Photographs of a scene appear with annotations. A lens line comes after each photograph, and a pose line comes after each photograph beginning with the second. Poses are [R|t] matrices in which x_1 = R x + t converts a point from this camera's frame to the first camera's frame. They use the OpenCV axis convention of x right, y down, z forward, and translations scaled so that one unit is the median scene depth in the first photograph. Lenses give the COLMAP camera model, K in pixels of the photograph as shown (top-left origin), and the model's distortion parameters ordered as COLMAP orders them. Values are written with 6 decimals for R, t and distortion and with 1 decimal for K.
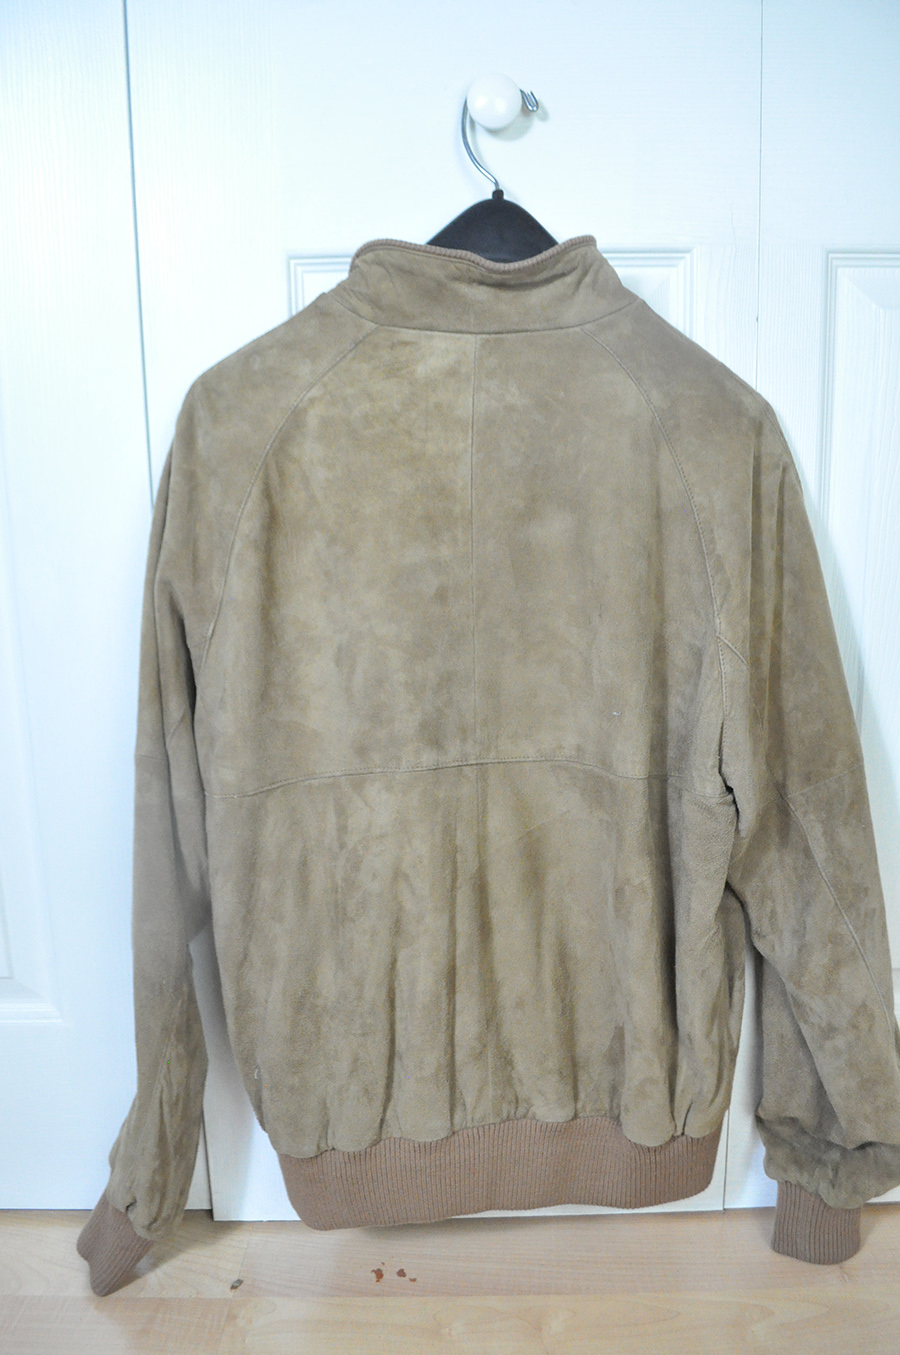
lens RADIAL K [[1071.1, 0, 451.8], [0, 1071.1, 691.7], [0, 0, 1]] dist [-0.061856, 0.009098]
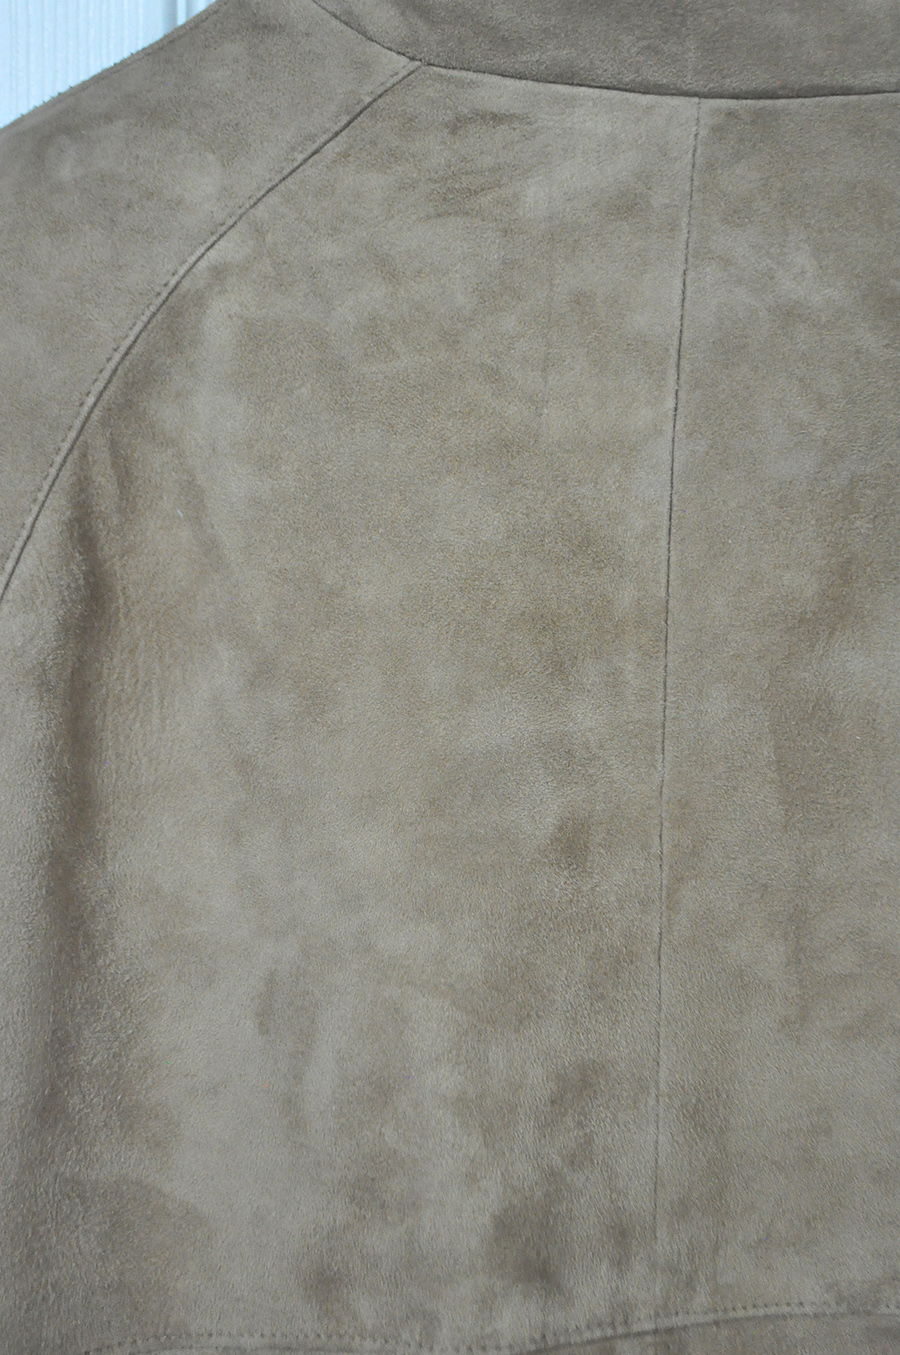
lens RADIAL K [[2220.5, 0, 455.9], [0, 2220.5, 678.9], [0, 0, 1]] dist [0.025289, 0.000000]
pose [[0.998927, 0.034492, -0.030922, -0.026494], [-0.036366, 0.997398, -0.062252, -0.096916], [0.028694, 0.063309, 0.997581, 0.280792]]
